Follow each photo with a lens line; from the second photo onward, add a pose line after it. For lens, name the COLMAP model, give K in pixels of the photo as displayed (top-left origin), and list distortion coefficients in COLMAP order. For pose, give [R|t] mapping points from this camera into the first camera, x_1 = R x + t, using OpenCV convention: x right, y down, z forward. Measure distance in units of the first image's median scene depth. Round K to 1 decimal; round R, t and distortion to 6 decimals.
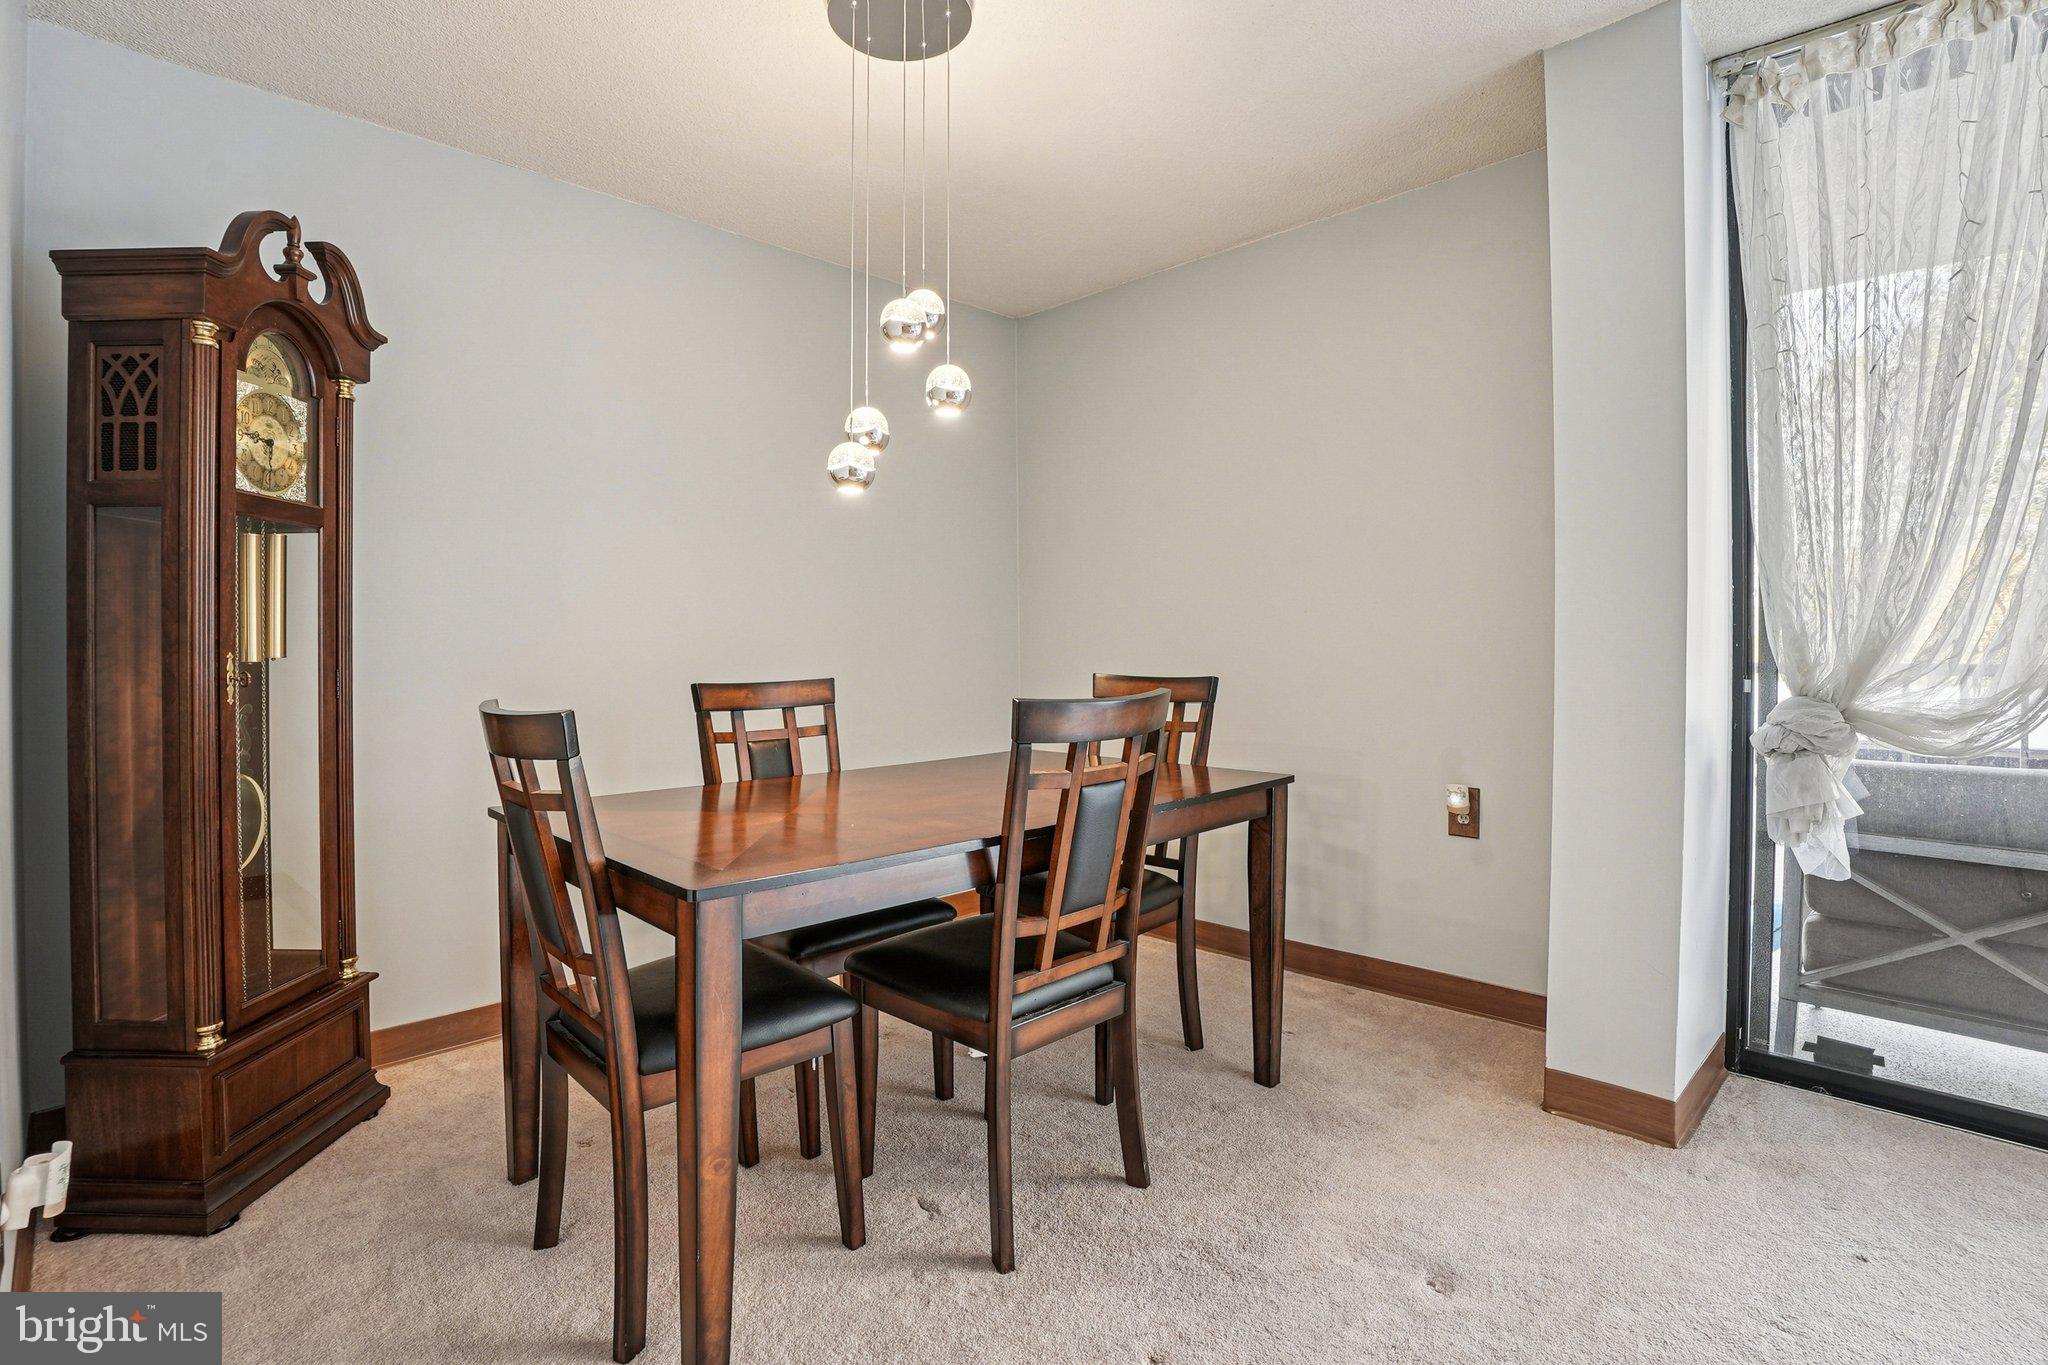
lens RADIAL K [[981.9, 0, 1021.8], [0, 981.9, 699.2], [0, 0, 1]] dist [-0.060454, 0.015585]
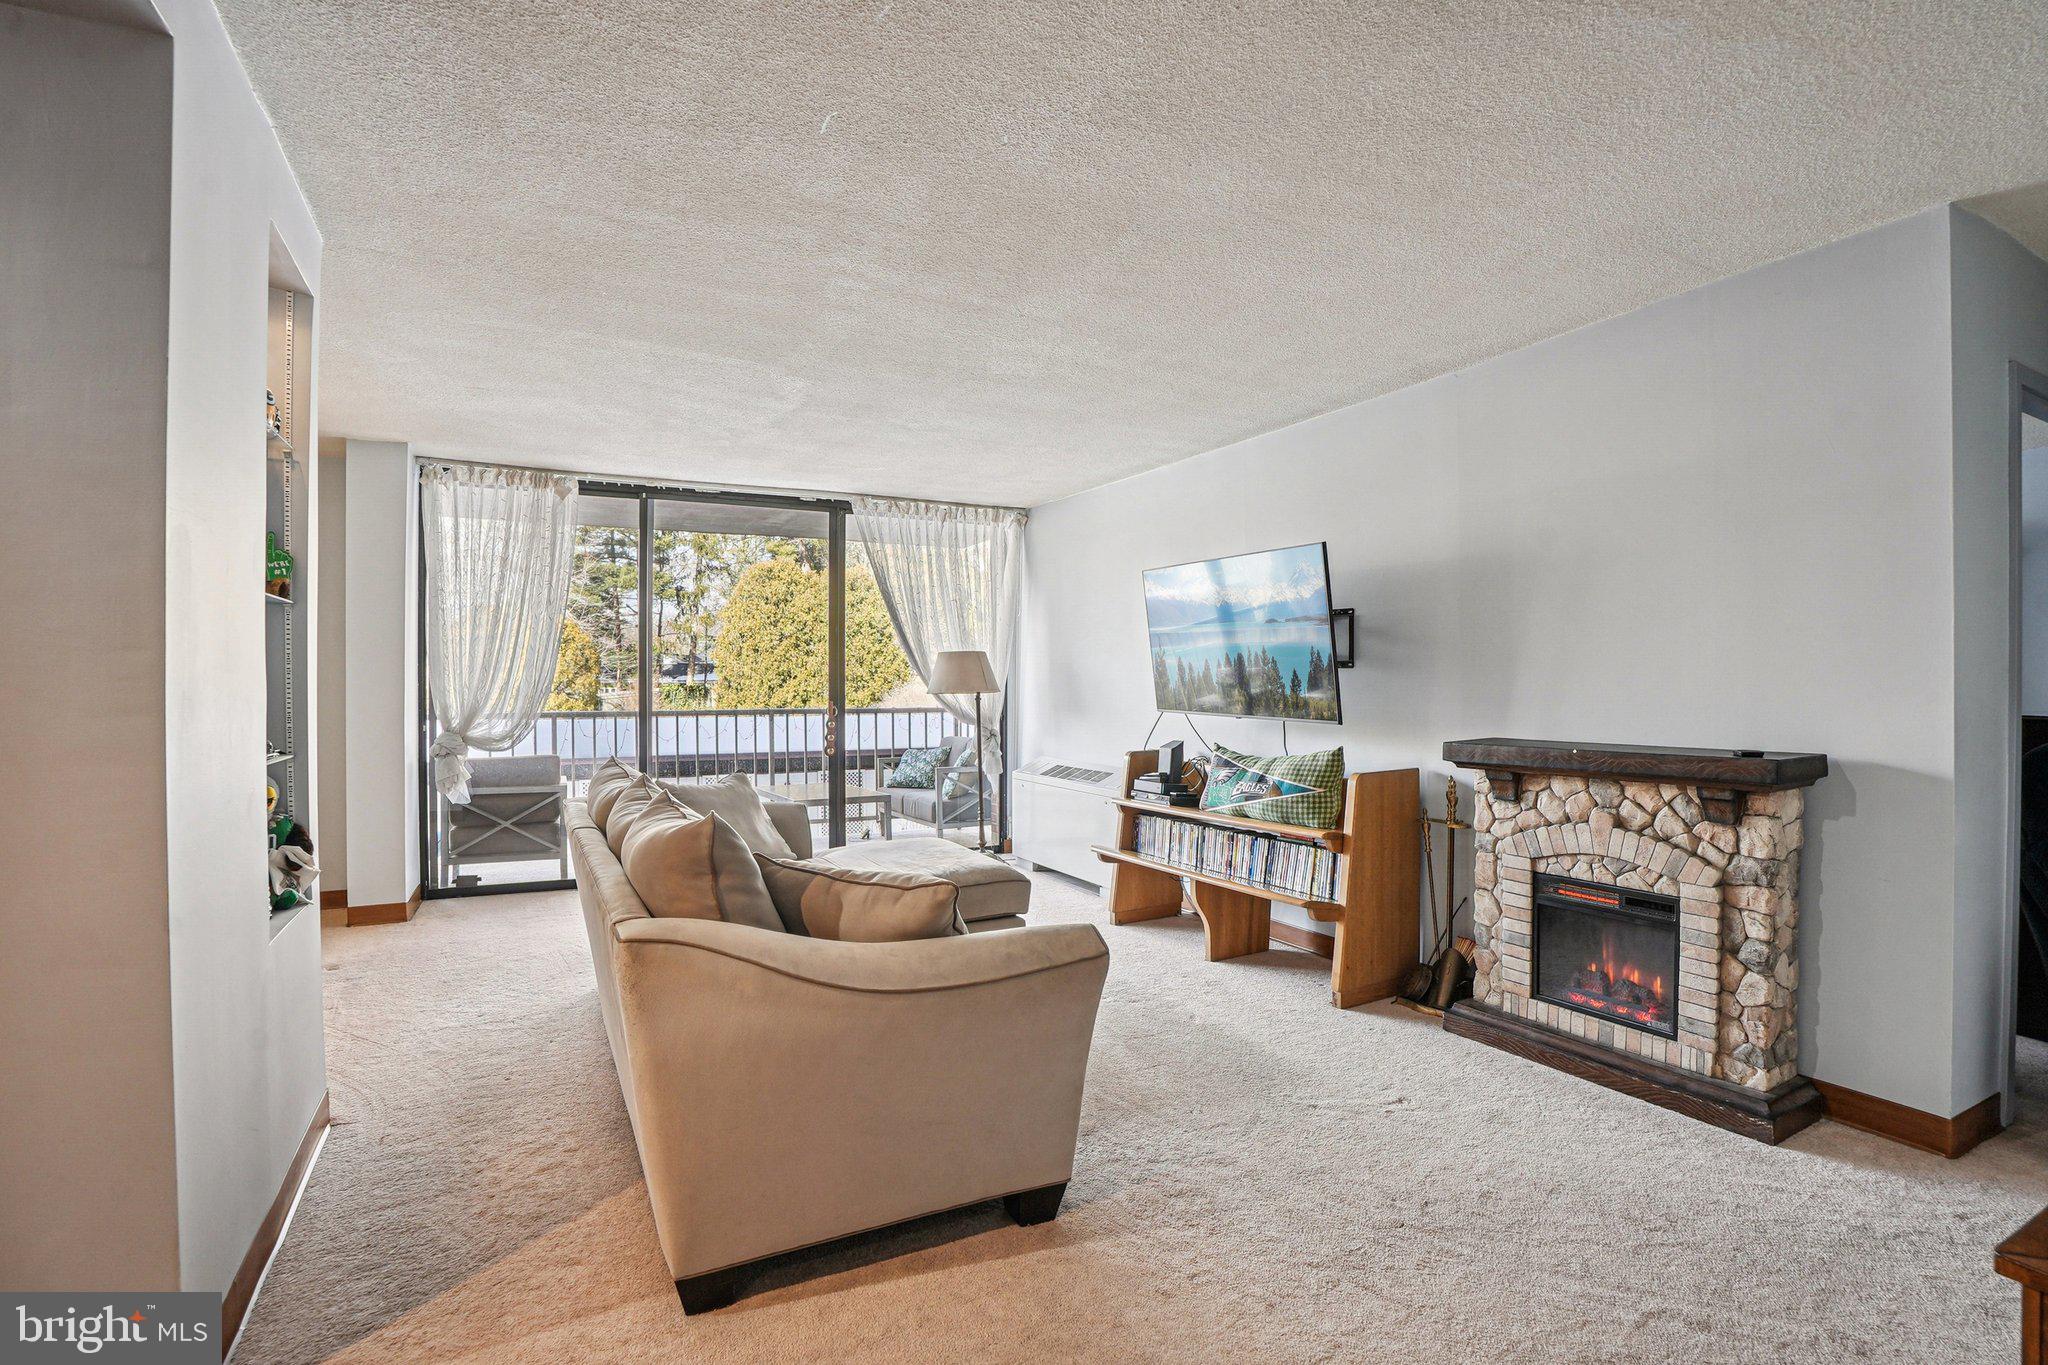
lens RADIAL K [[981.9, 0, 1026.8], [0, 981.9, 684.7], [0, 0, 1]] dist [-0.060454, 0.015585]
pose [[0.327305, -0.007488, 0.944889, -0.993255], [0.006262, 0.999964, 0.005756, -0.126942], [-0.944898, 0.004033, 0.327340, -1.179743]]
